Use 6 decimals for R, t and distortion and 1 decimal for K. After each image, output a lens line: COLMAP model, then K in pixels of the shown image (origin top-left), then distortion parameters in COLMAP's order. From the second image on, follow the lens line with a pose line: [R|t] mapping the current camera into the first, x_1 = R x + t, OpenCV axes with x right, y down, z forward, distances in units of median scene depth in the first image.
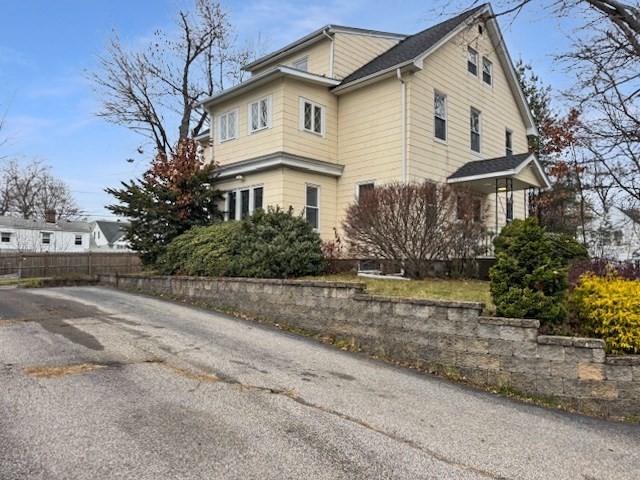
lens RADIAL K [[442.9, 0, 321.0], [0, 442.9, 269.7], [0, 0, 1]] dist [0.005502, -0.005222]
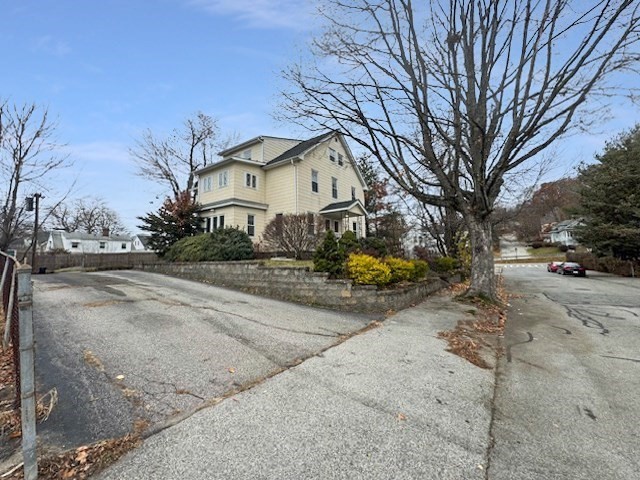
lens RADIAL K [[256.3, 0, 320.0], [0, 256.3, 240.0], [0, 0, 1]] dist [-0.009139, -0.000029]
pose [[0.988576, -0.015875, 0.149888, 0.109010], [0.028021, 0.996458, -0.079280, 0.020165], [-0.148099, 0.082574, 0.985519, -0.153363]]
